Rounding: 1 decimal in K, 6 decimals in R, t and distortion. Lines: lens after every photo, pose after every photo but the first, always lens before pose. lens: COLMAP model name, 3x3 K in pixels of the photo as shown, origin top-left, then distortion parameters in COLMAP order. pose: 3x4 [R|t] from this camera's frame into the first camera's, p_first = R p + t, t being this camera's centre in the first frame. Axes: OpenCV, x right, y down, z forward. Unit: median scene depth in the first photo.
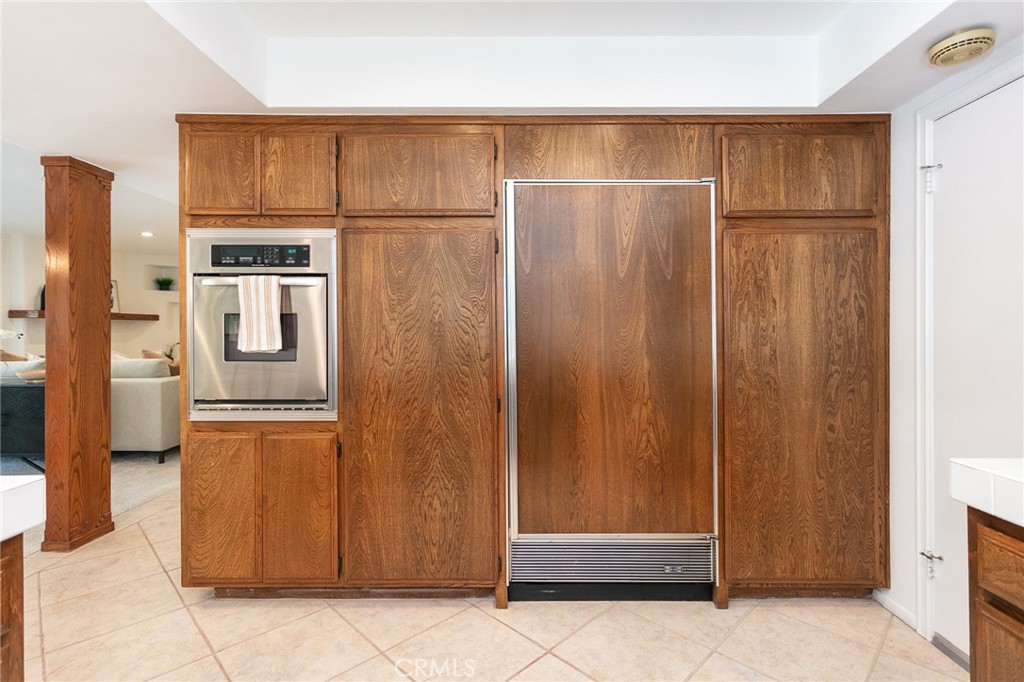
lens RADIAL K [[489.1, 0, 512.0], [0, 489.1, 341.0], [0, 0, 1]] dist [0.000067, 0.000491]
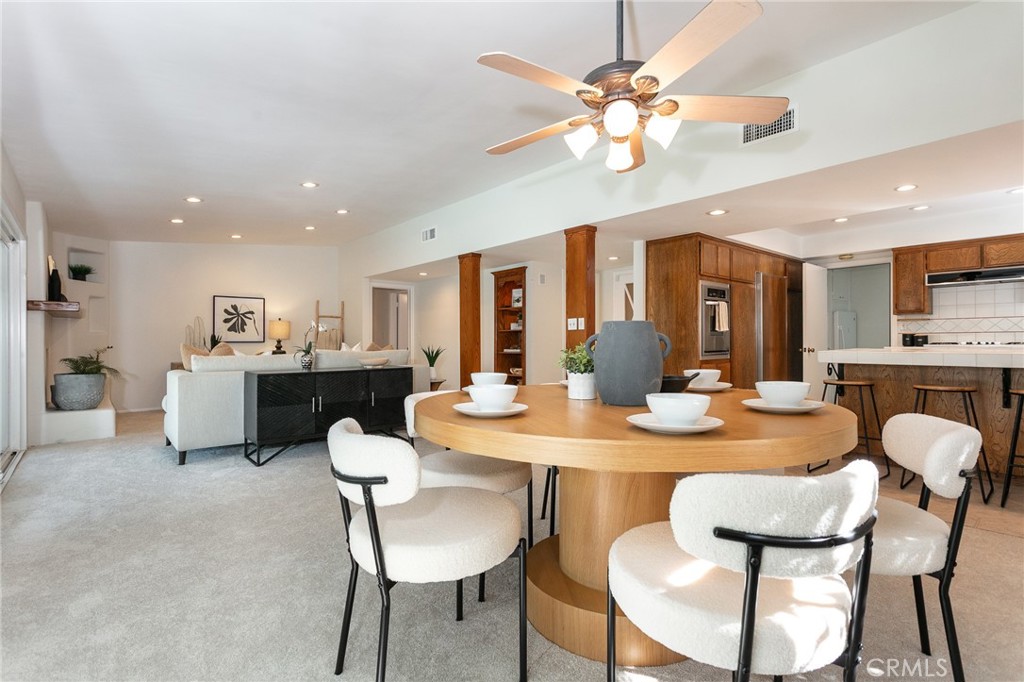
lens RADIAL K [[489.1, 0, 512.0], [0, 489.1, 341.0], [0, 0, 1]] dist [0.000067, 0.000491]
pose [[0.734252, -0.005124, 0.678857, -2.950020], [0.022618, 0.999601, -0.016918, 0.087272], [-0.678500, 0.027777, 0.734075, -0.119300]]
